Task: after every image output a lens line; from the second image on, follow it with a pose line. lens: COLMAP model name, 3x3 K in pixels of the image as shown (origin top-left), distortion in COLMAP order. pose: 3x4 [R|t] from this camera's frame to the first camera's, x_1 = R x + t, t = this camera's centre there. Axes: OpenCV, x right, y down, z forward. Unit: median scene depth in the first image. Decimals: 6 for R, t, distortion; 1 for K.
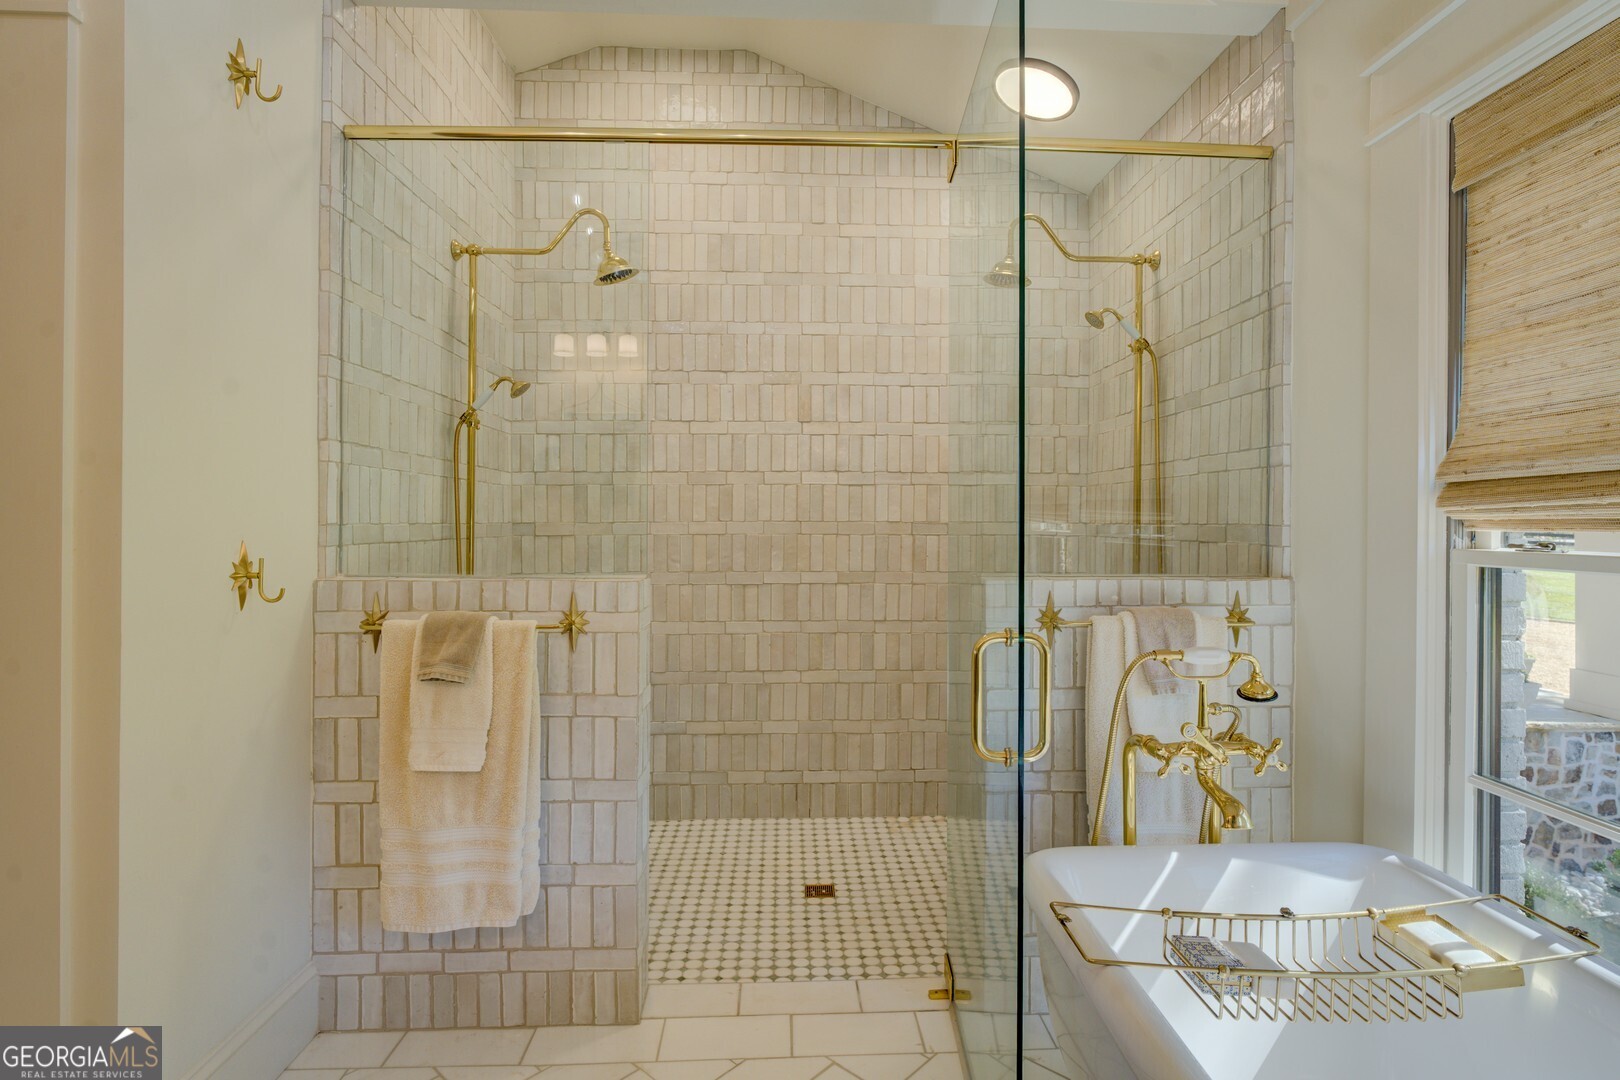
lens RADIAL K [[826.3, 0, 809.0], [0, 826.3, 535.1], [0, 0, 1]] dist [-0.001586, -0.003602]
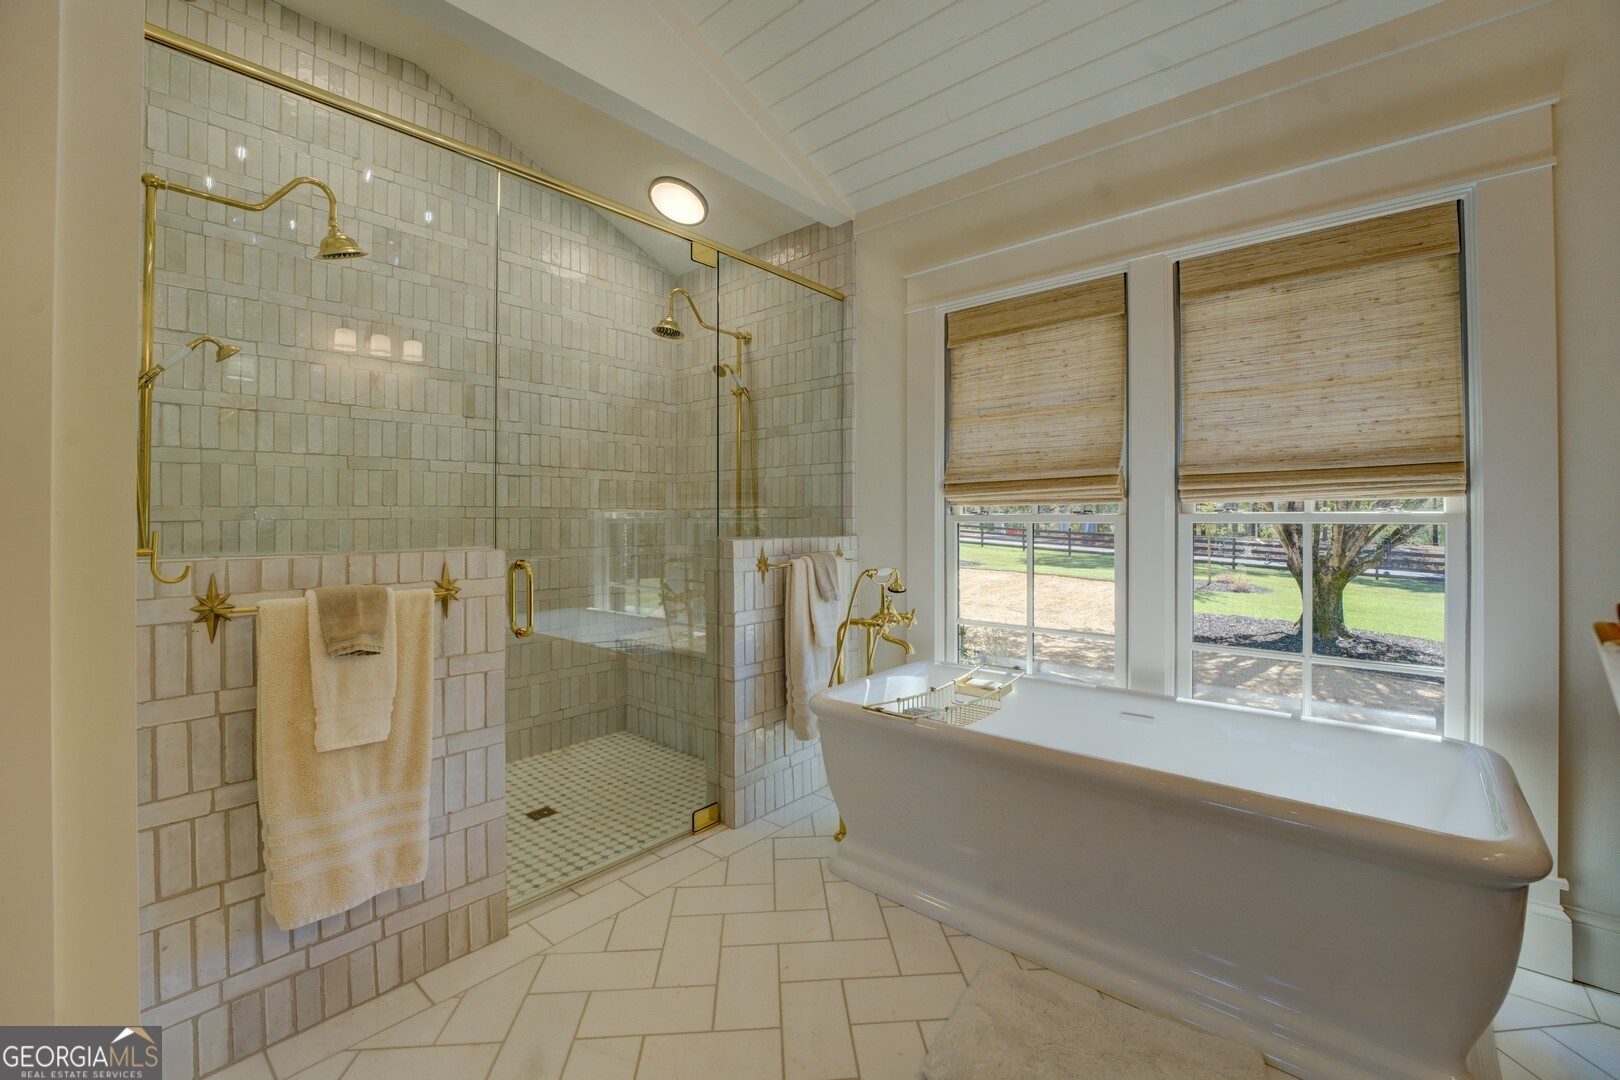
lens RADIAL K [[727.8, 0, 807.8], [0, 727.8, 534.6], [0, 0, 1]] dist [-0.018785, 0.000409]
pose [[0.663953, -0.020598, 0.747491, -0.659757], [0.020199, 0.999750, 0.009608, 0.031996], [-0.747501, 0.008720, 0.664203, 0.014723]]
